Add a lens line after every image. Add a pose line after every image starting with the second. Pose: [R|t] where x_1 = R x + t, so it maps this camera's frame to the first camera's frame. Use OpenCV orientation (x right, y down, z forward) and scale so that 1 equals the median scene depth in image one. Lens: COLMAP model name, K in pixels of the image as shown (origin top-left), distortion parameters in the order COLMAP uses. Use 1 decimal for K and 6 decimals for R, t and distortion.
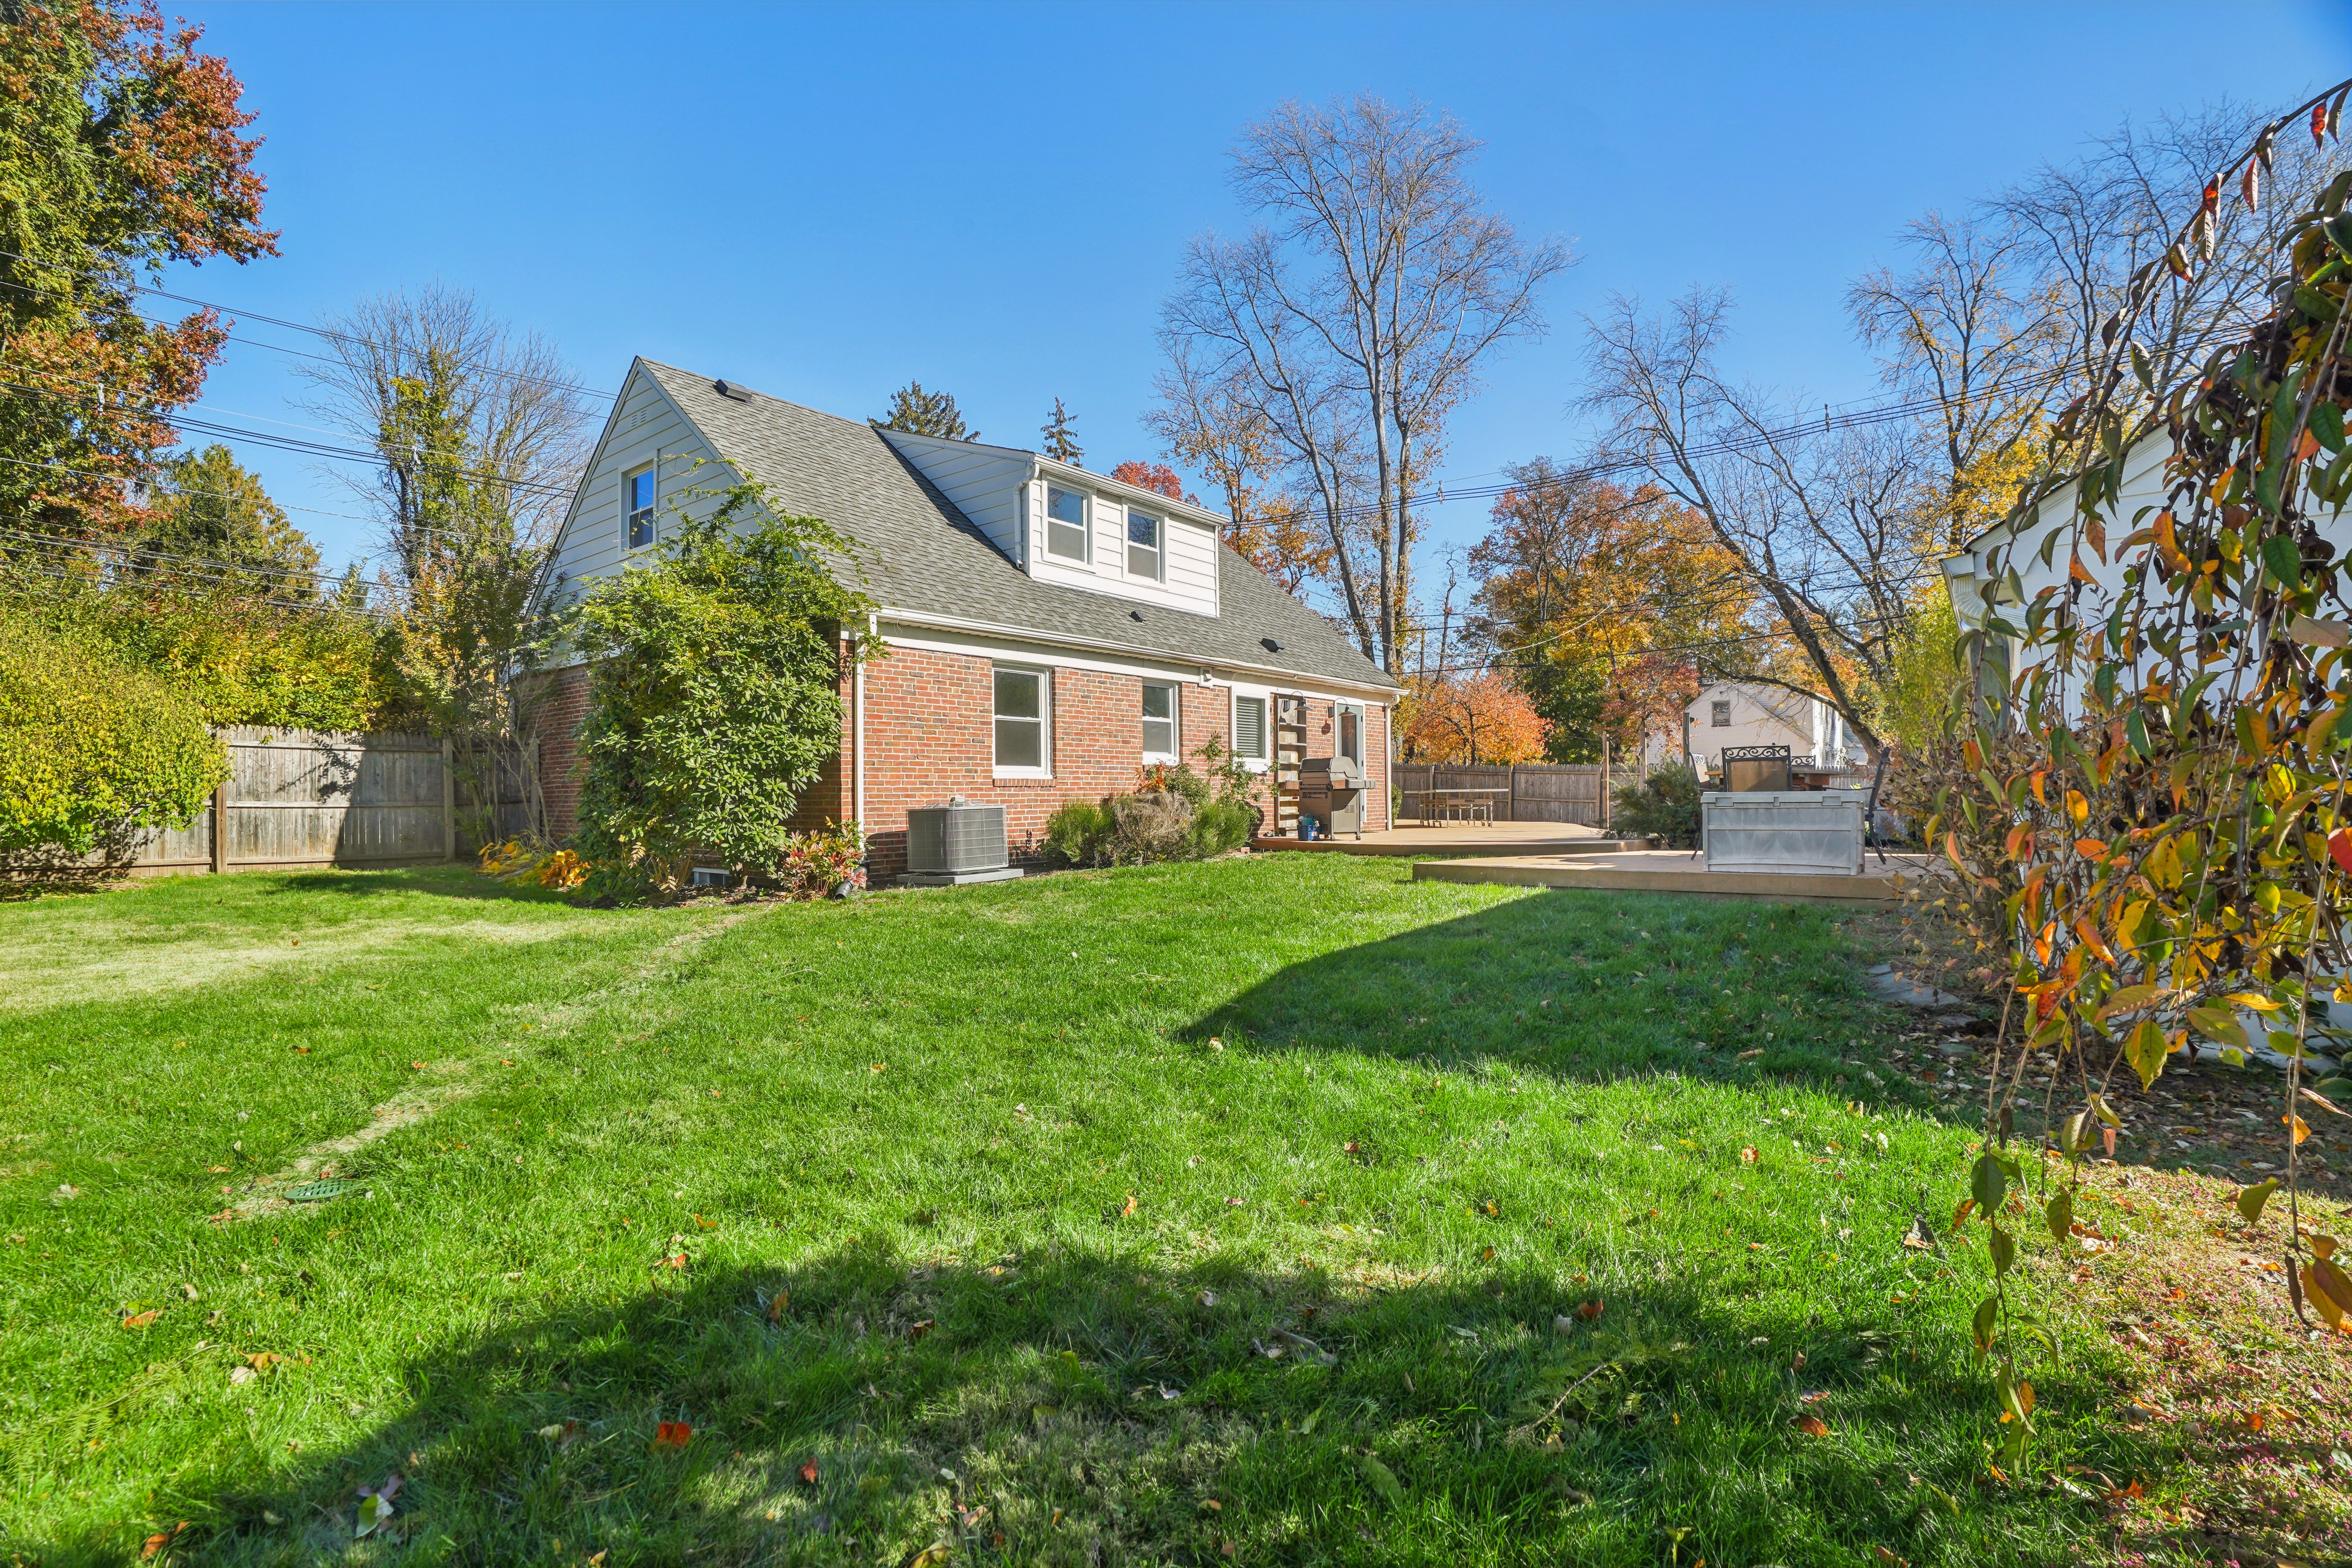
lens RADIAL K [[1108.2, 0, 1180.8], [0, 1108.2, 804.9], [0, 0, 1]] dist [-0.069067, 0.026368]
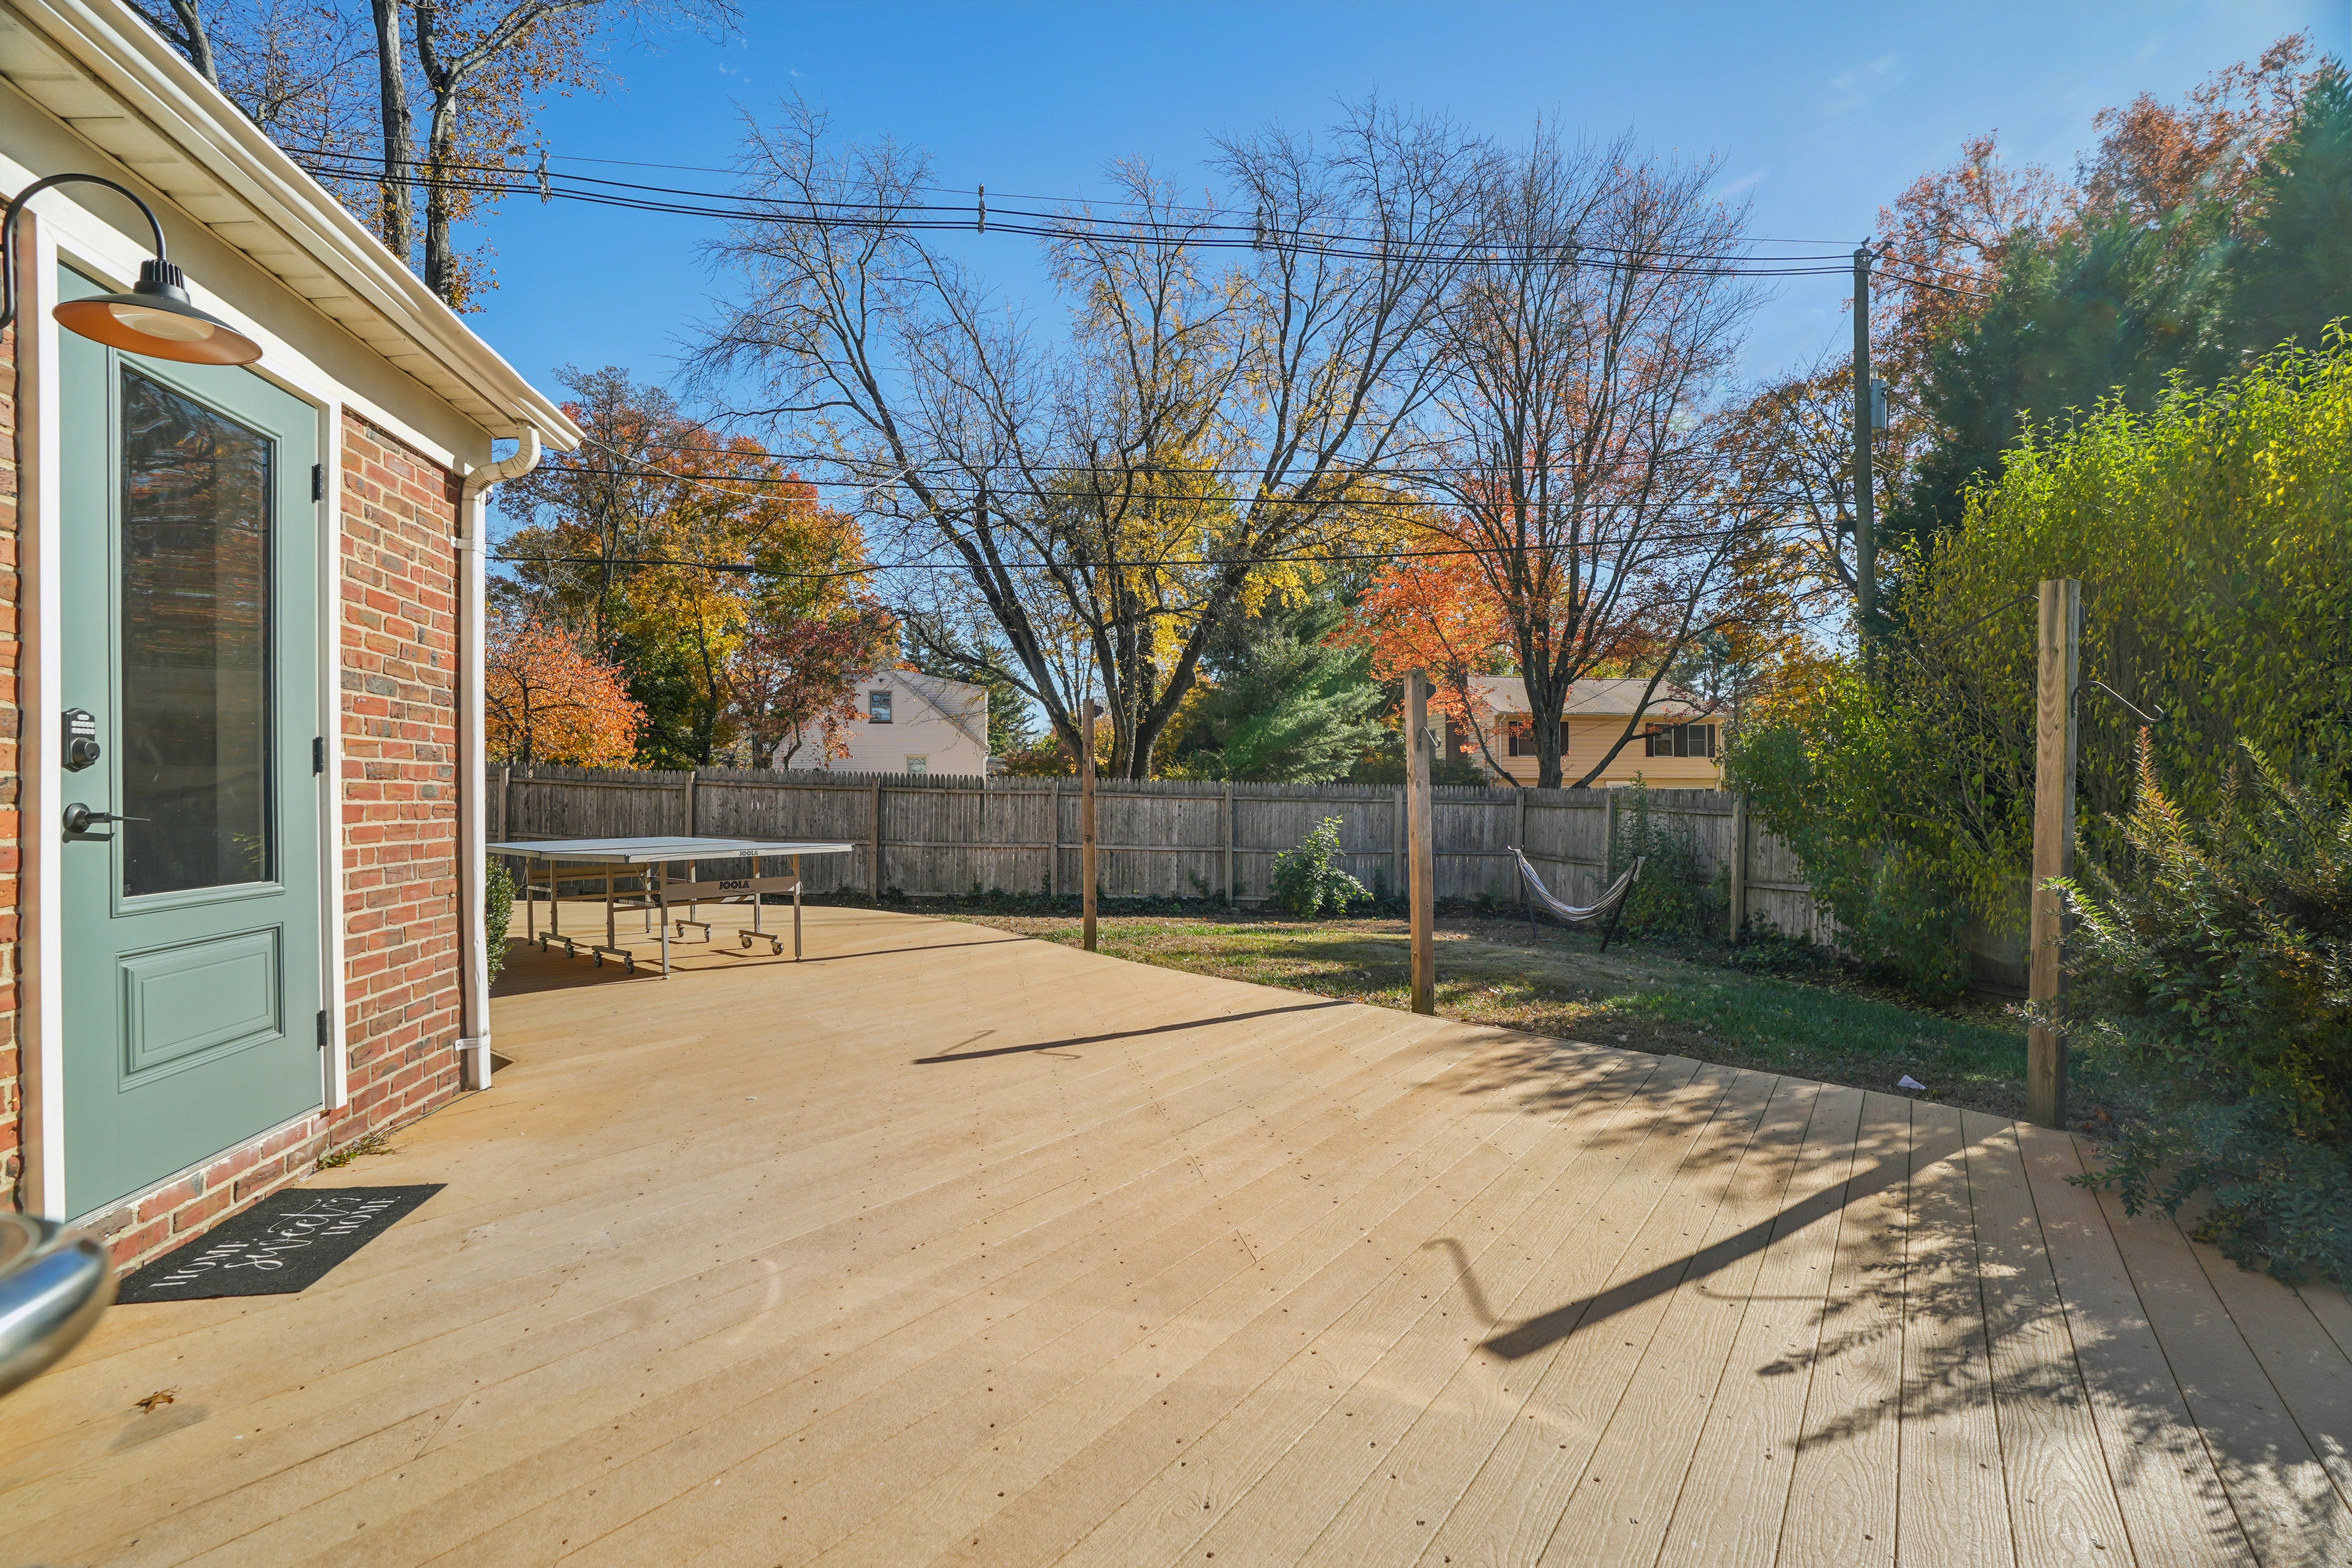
lens RADIAL K [[1082.4, 0, 1177.6], [0, 1082.4, 795.9], [0, 0, 1]] dist [-0.069394, 0.026940]
pose [[0.661623, 0.001993, 0.749834, 0.061218], [0.006131, 0.999949, -0.008067, -0.013596], [-0.749811, 0.009934, 0.661577, 0.370436]]
